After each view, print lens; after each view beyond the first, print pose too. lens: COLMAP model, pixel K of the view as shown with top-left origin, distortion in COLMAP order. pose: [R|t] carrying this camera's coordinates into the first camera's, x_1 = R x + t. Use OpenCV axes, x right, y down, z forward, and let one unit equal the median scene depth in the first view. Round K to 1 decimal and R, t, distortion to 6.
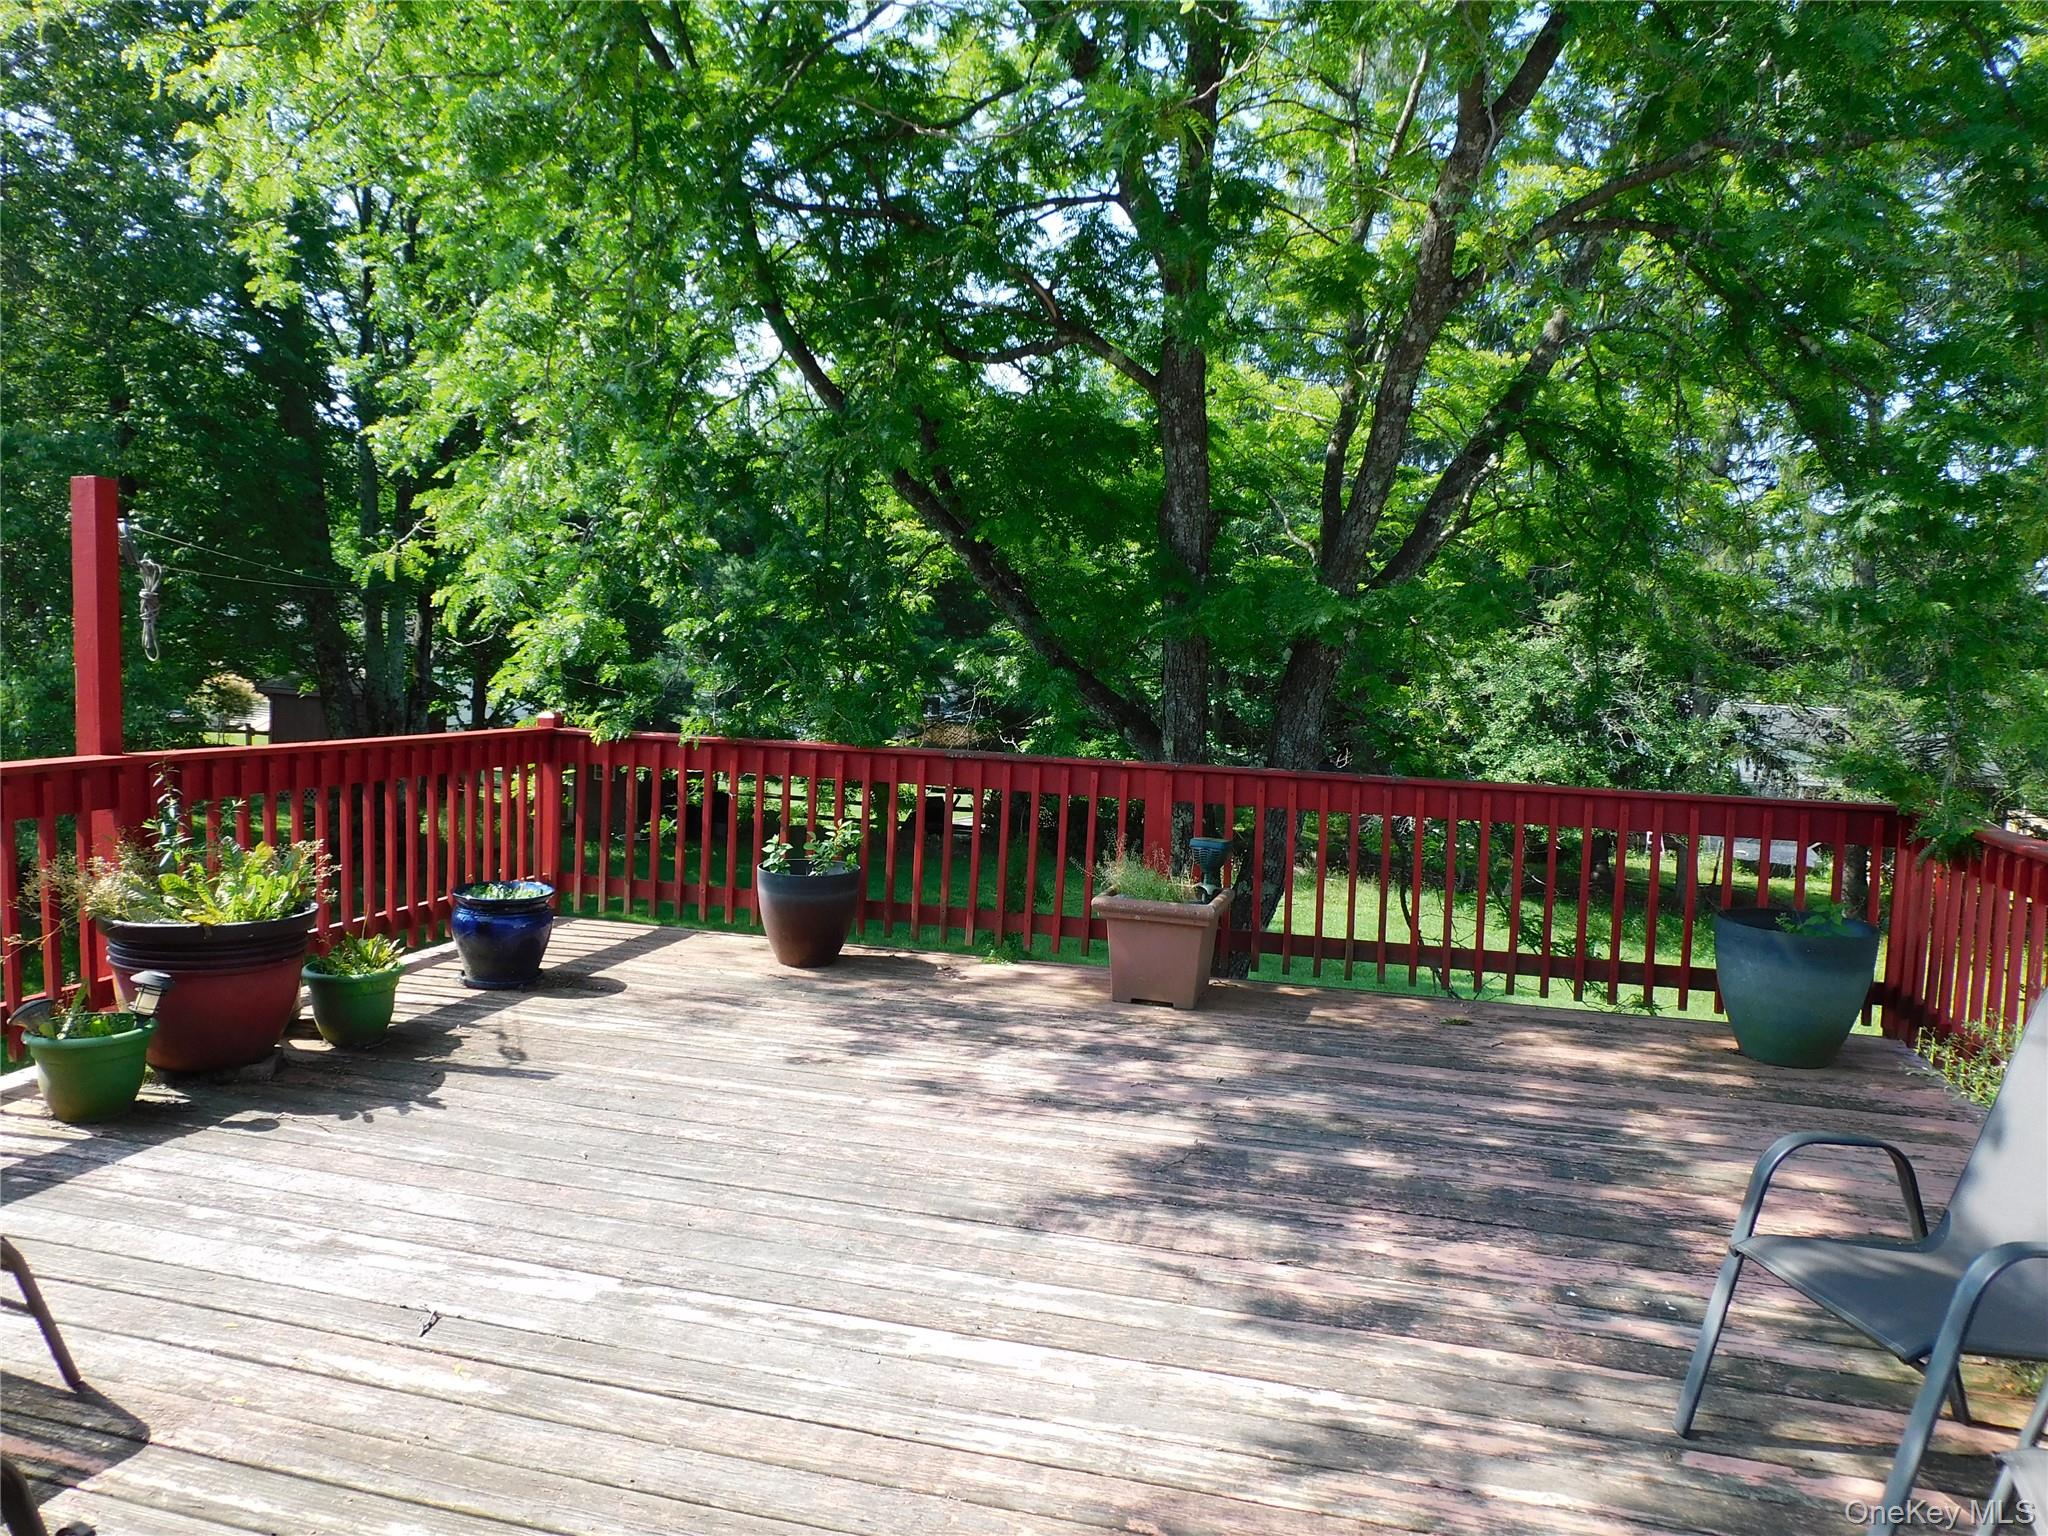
lens RADIAL K [[1441.4, 0, 1024.0], [0, 1441.4, 768.0], [0, 0, 1]] dist [0.010801, 0.004474]
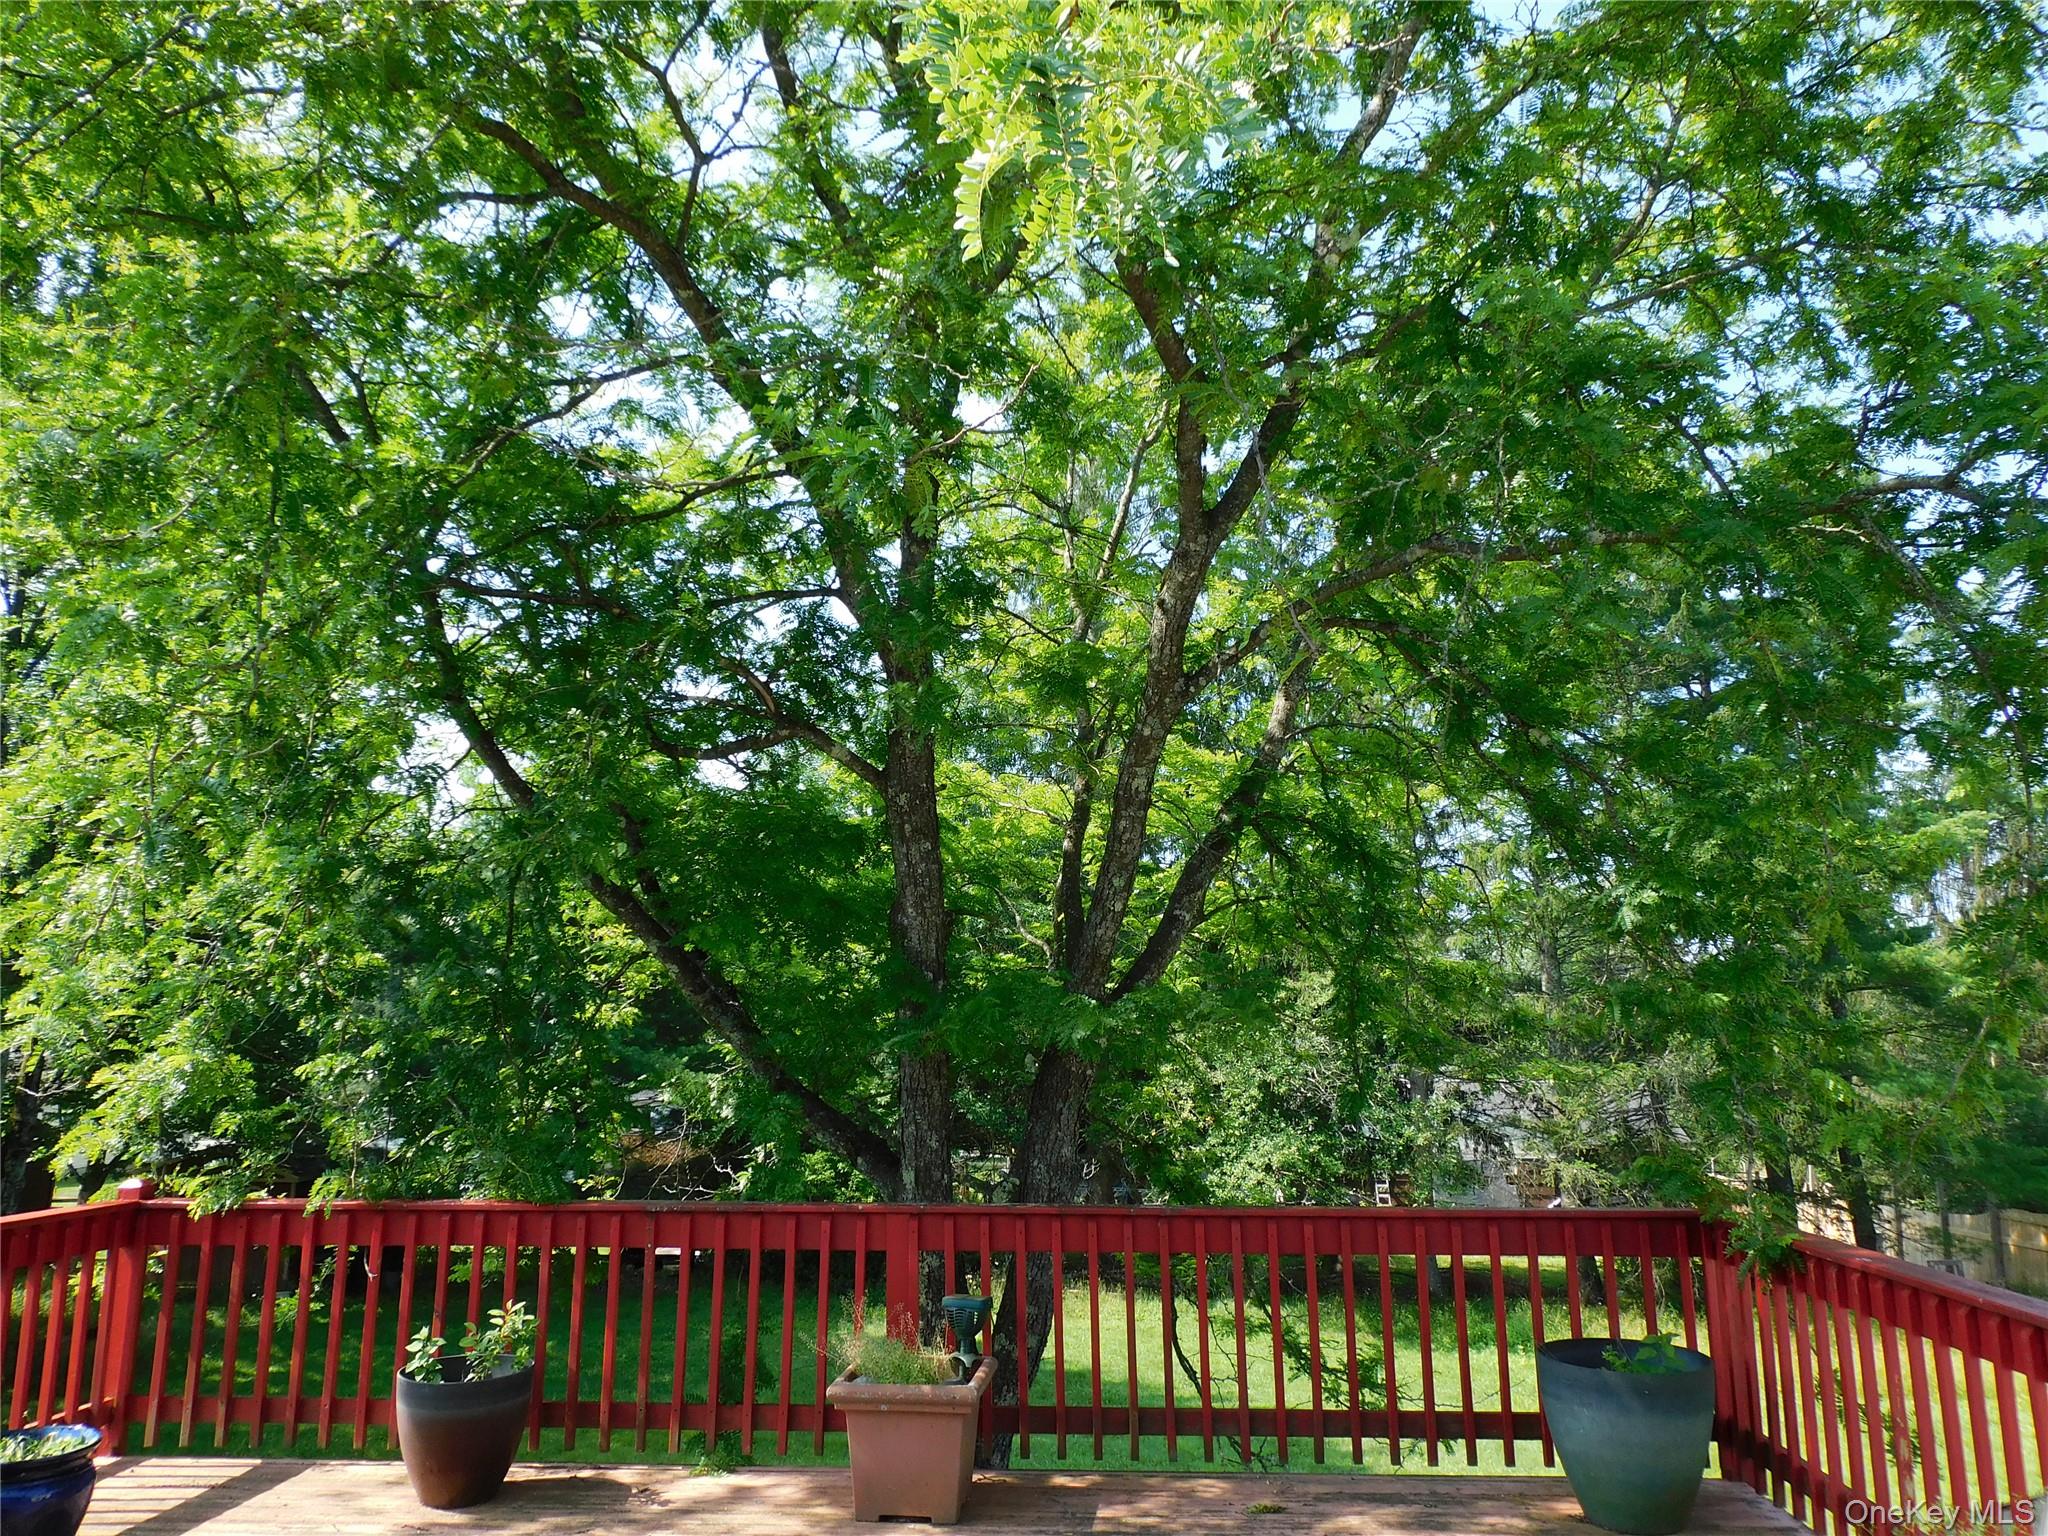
lens RADIAL K [[1437.8, 0, 1024.0], [0, 1437.8, 768.0], [0, 0, 1]] dist [-0.033328, 0.001371]
pose [[0.981116, -0.002696, 0.193402, 0.001115], [0.054544, 0.963178, -0.263274, -0.022952], [-0.185571, 0.268851, 0.945136, 0.100952]]
